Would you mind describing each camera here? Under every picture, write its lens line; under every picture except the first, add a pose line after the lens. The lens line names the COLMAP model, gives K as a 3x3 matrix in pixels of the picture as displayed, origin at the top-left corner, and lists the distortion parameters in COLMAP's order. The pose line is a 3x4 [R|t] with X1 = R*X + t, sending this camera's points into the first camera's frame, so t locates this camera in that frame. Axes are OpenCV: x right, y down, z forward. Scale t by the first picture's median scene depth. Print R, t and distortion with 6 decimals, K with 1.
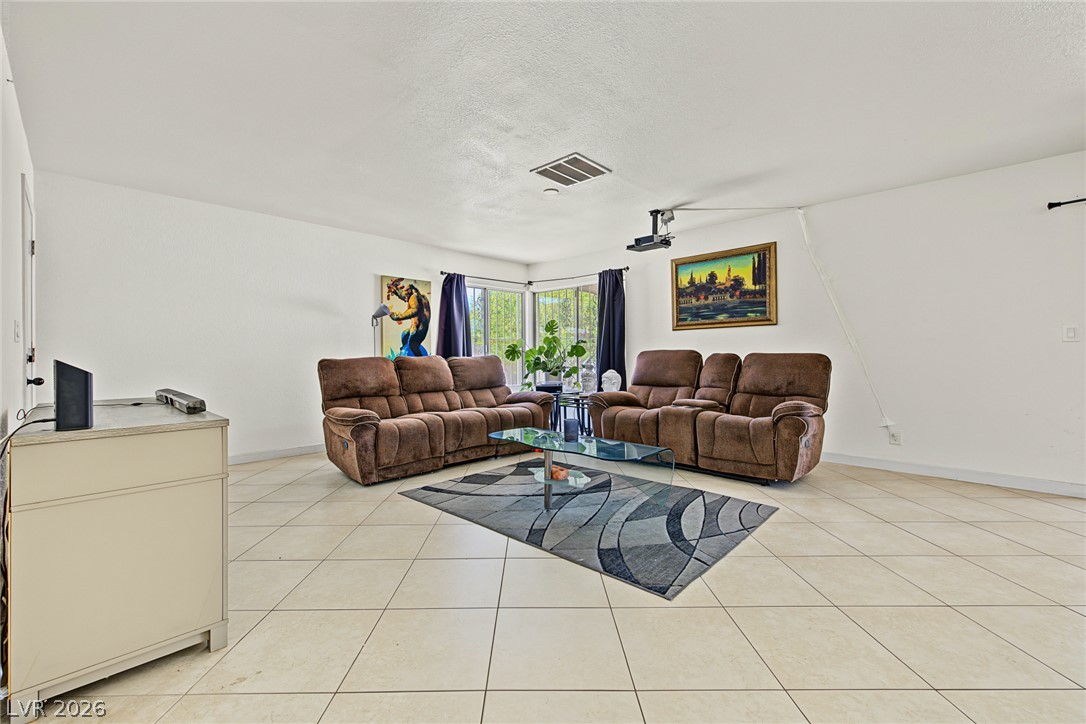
lens RADIAL K [[457.1, 0, 528.7], [0, 457.1, 355.5], [0, 0, 1]] dist [0.005800, -0.000544]
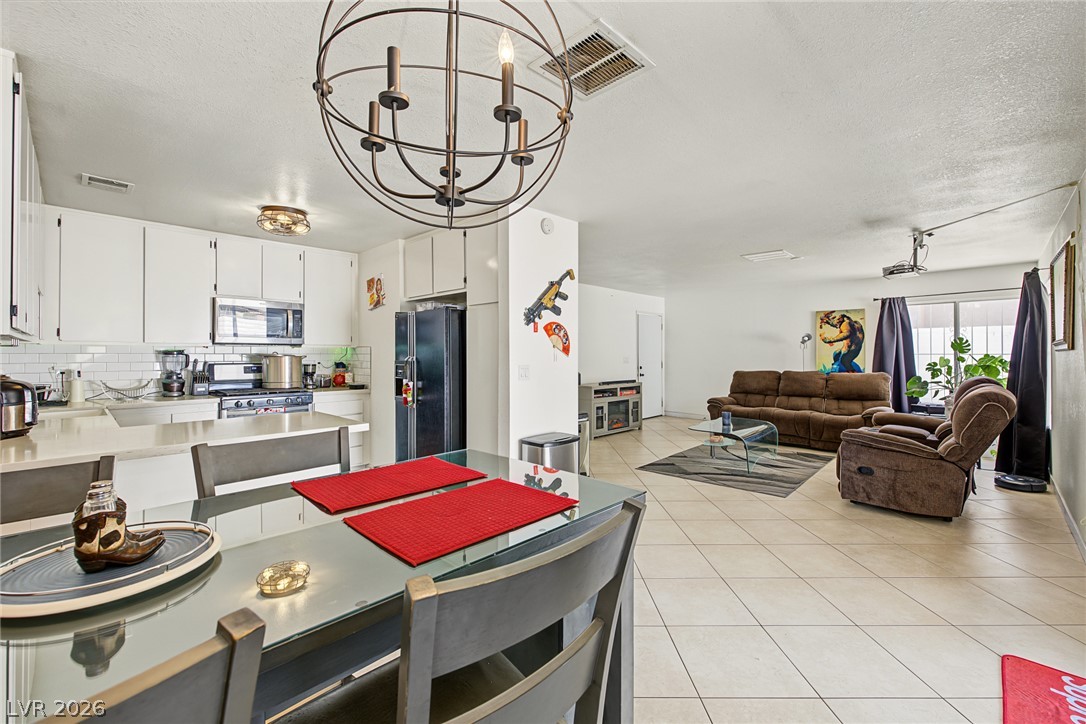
lens RADIAL K [[457.1, 0, 539.4], [0, 457.1, 352.4], [0, 0, 1]] dist [0.005800, -0.000544]
pose [[0.015505, 0.006693, -0.999857, 1.103719], [0.000305, 0.999978, 0.006698, -0.062462], [0.999880, -0.000408, 0.015503, 0.143491]]
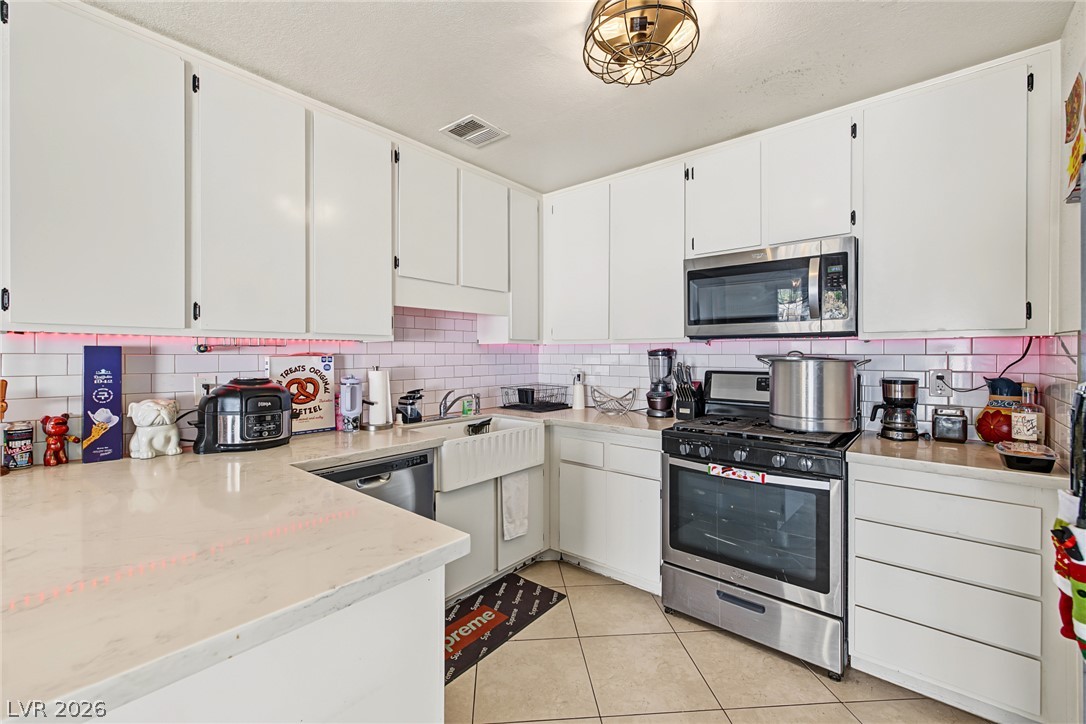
lens RADIAL K [[457.1, 0, 533.8], [0, 457.1, 357.0], [0, 0, 1]] dist [0.005800, -0.000544]
pose [[-0.996308, 0.008132, -0.085467, 0.484946], [0.007455, 0.999938, 0.008240, -0.057595], [0.085529, 0.007573, -0.996307, 0.050330]]
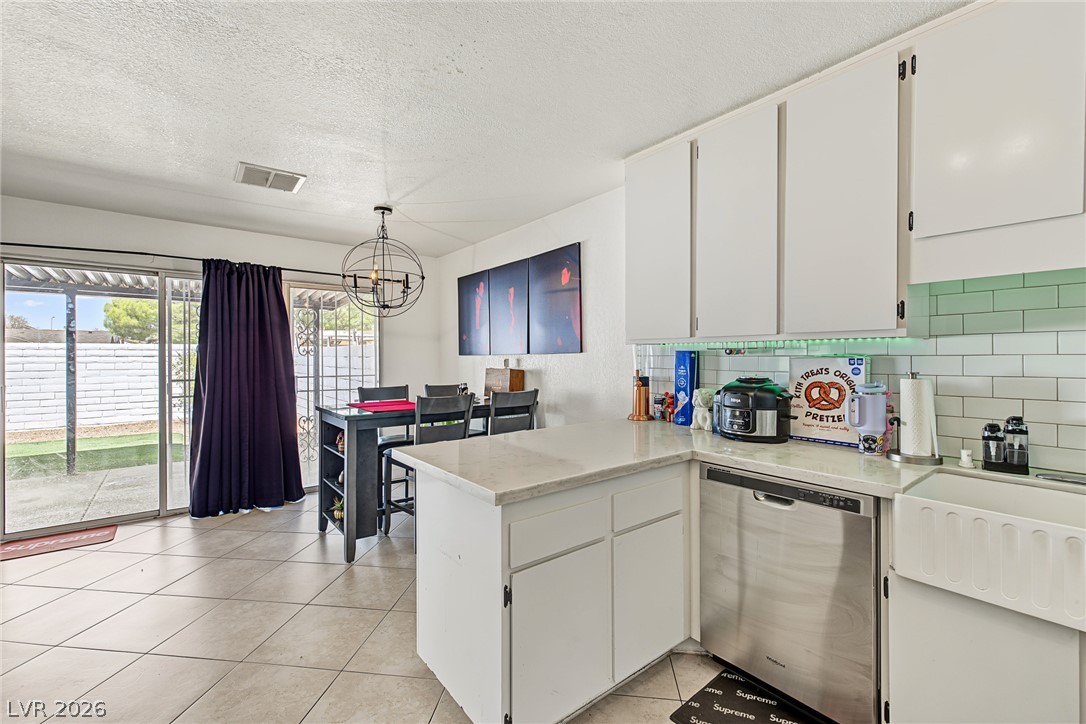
lens RADIAL K [[457.1, 0, 544.3], [0, 457.1, 361.6], [0, 0, 1]] dist [0.005800, -0.000544]
pose [[0.102282, -0.003712, 0.994749, 0.246858], [0.002911, 0.999990, 0.003432, -0.055363], [-0.994751, 0.002544, 0.102291, -0.198615]]
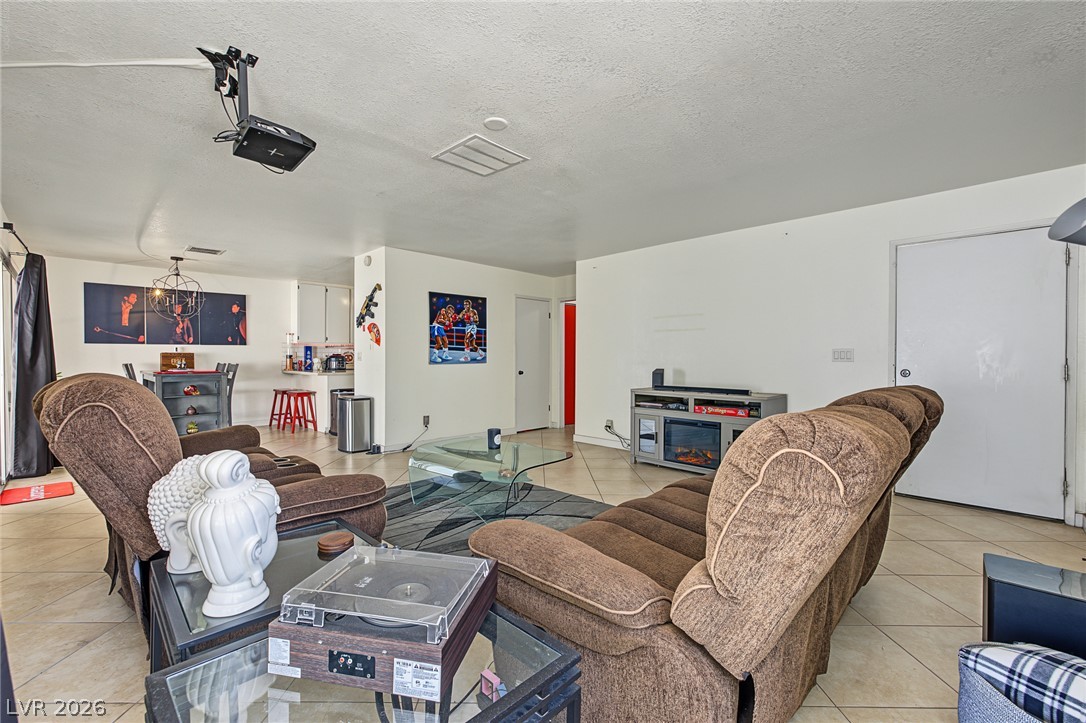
lens RADIAL K [[457.1, 0, 539.5], [0, 457.1, 363.2], [0, 0, 1]] dist [0.005800, -0.000544]
pose [[-0.999898, 0.004702, -0.013473, -0.001076], [0.004541, 0.999919, 0.011899, -0.022328], [0.013528, 0.011836, -0.999838, 1.263192]]
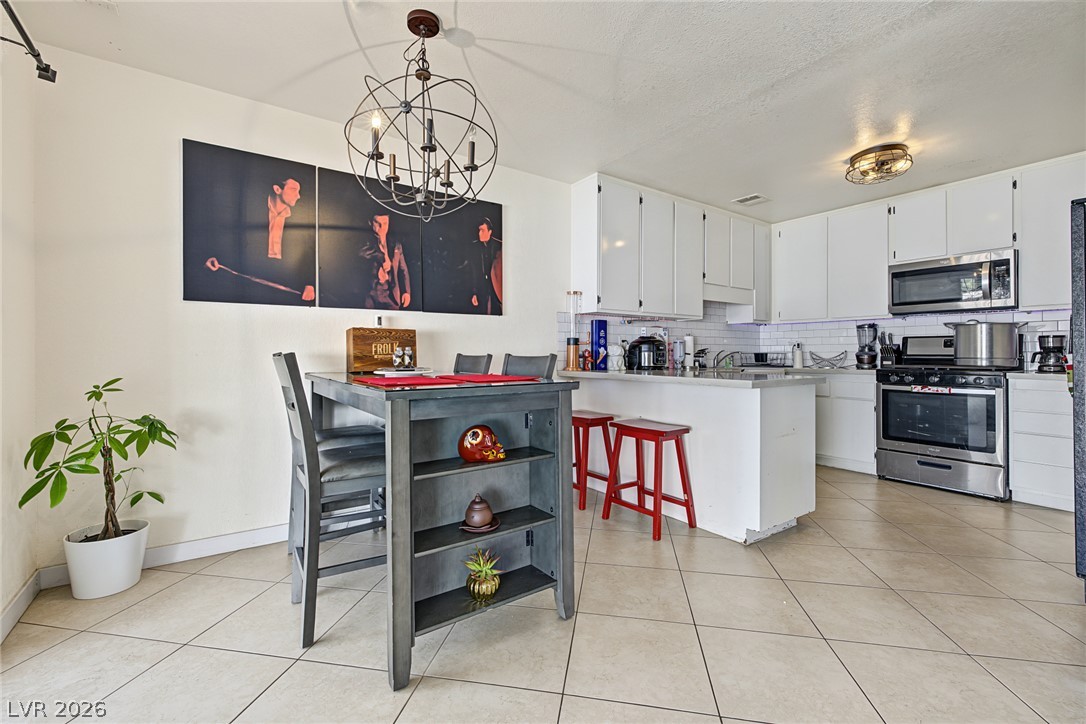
lens RADIAL K [[457.1, 0, 535.3], [0, 457.1, 353.0], [0, 0, 1]] dist [0.005800, -0.000544]
pose [[-0.984913, 0.008008, 0.172866, 0.738681], [0.007640, 0.999967, -0.002794, -0.010118], [-0.172882, -0.001431, -0.984941, 0.445755]]
